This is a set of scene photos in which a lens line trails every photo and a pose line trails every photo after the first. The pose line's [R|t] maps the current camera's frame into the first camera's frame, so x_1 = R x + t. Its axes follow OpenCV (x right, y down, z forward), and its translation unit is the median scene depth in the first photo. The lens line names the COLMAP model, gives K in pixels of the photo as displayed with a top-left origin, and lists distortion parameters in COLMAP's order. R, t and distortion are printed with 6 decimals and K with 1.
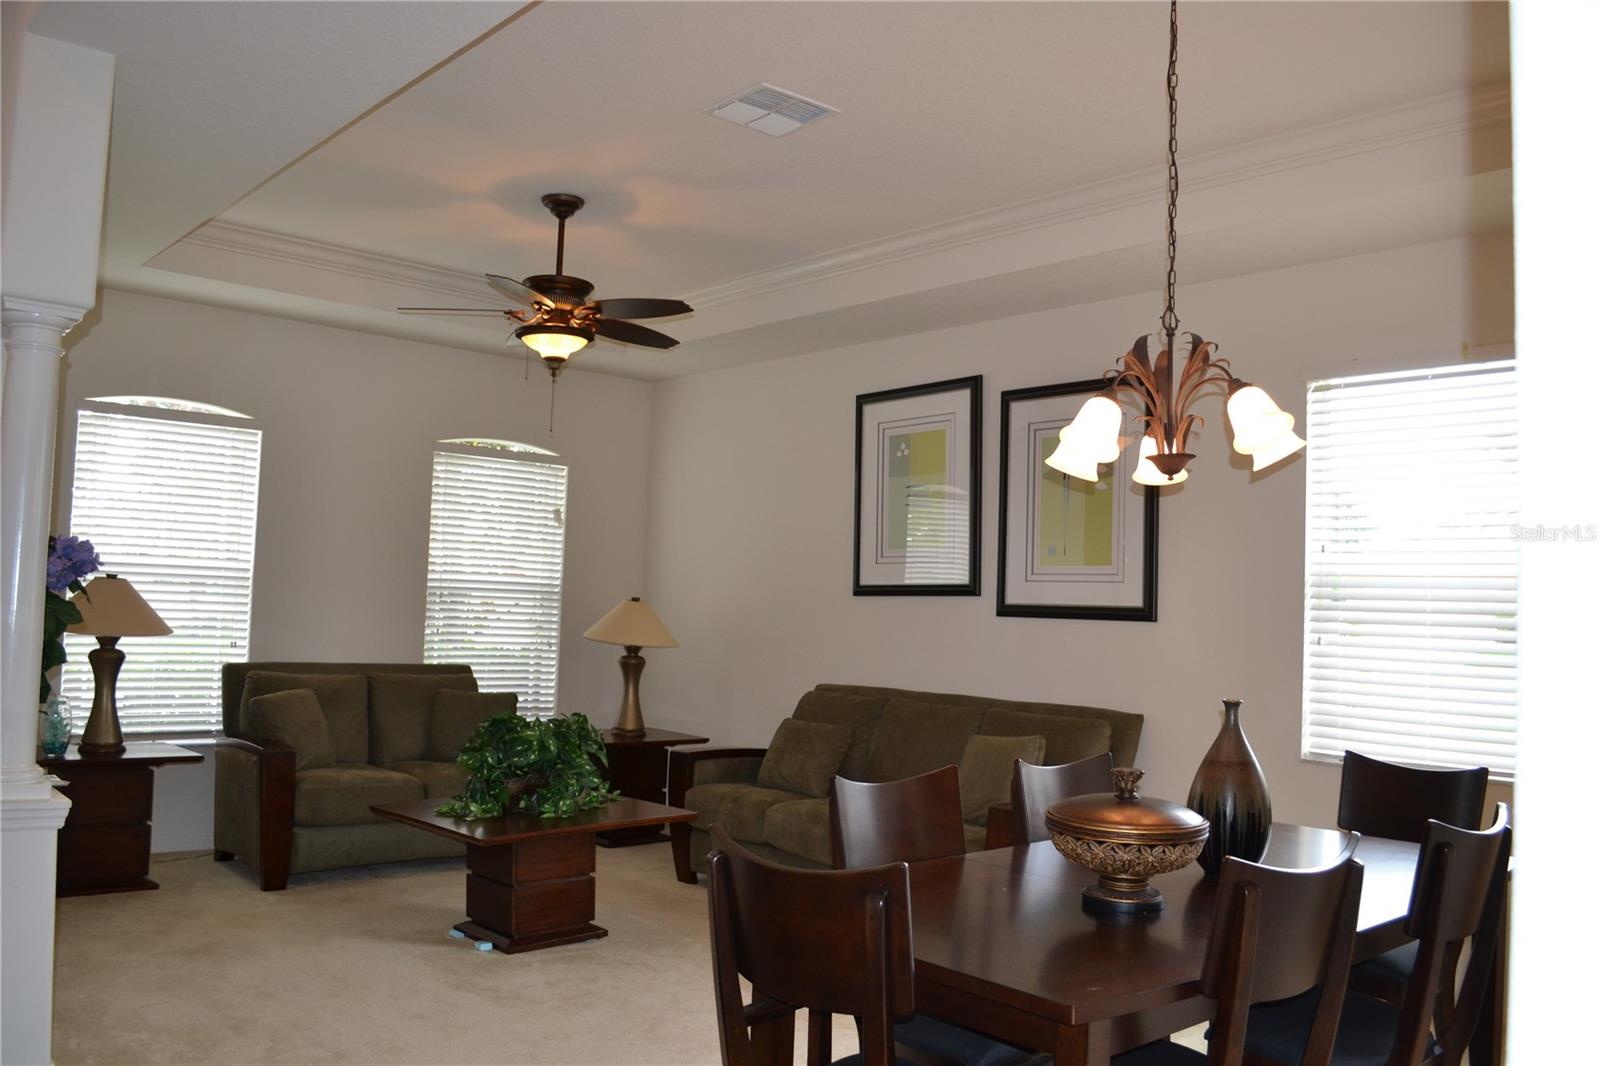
lens RADIAL K [[1274.6, 0, 798.5], [0, 1274.6, 538.4], [0, 0, 1]] dist [-0.082189, 0.005481]
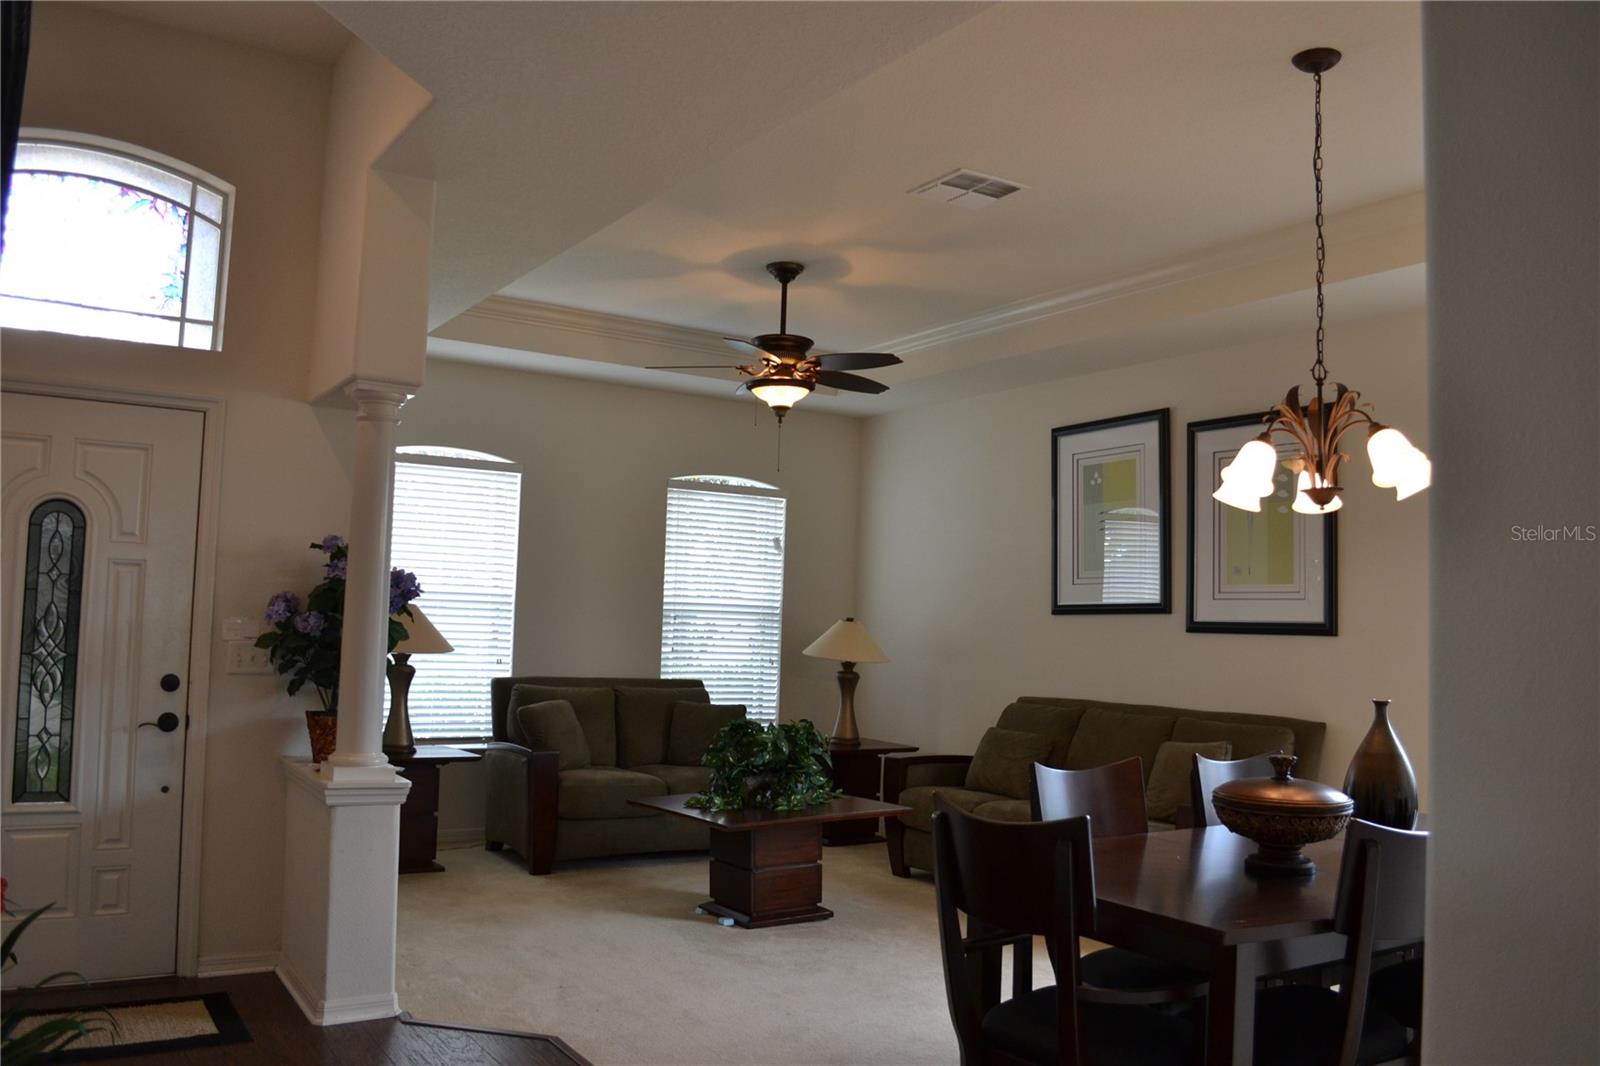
lens RADIAL K [[1274.6, 0, 799.5], [0, 1274.6, 541.0], [0, 0, 1]] dist [-0.082189, 0.005481]
pose [[0.987817, -0.015349, -0.154863, -0.000555], [0.012930, 0.999778, -0.016616, -0.002339], [0.155083, 0.014411, 0.987796, -0.107253]]
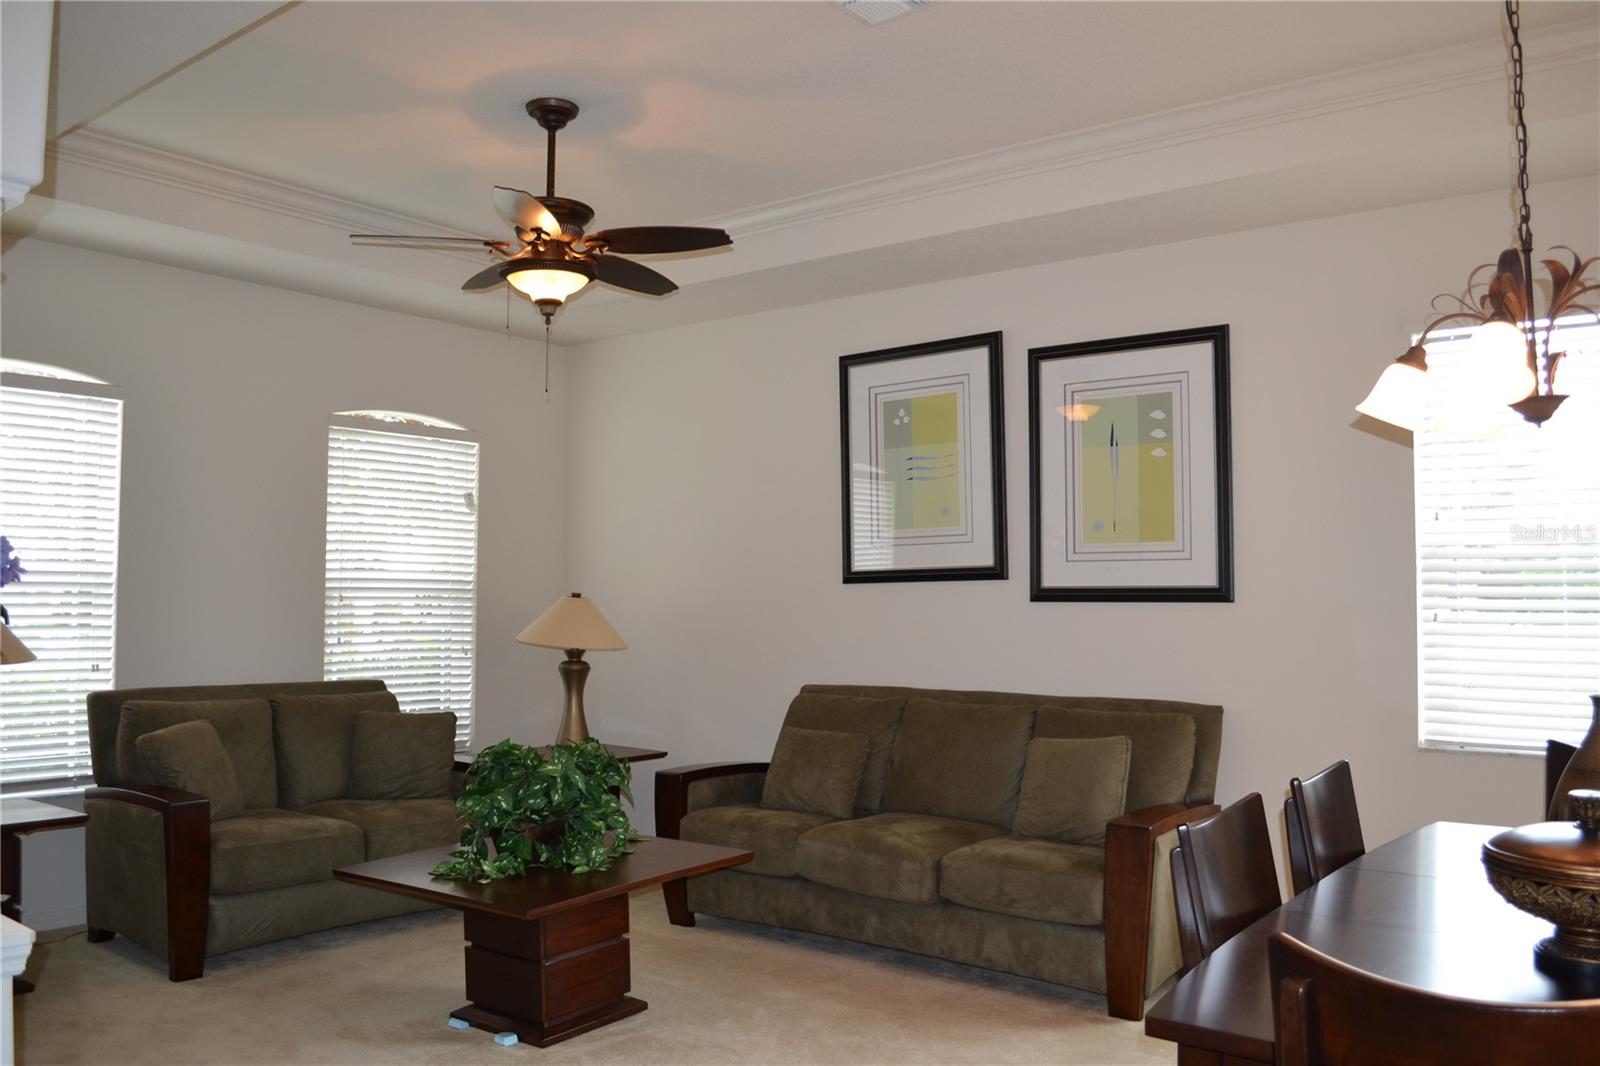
lens RADIAL K [[1274.6, 0, 800.8], [0, 1274.6, 540.2], [0, 0, 1]] dist [-0.082189, 0.005481]
pose [[0.983511, -0.024005, 0.179250, -0.160544], [0.021744, 0.999657, 0.014571, 0.001684], [-0.179538, -0.010433, 0.983696, 0.153682]]
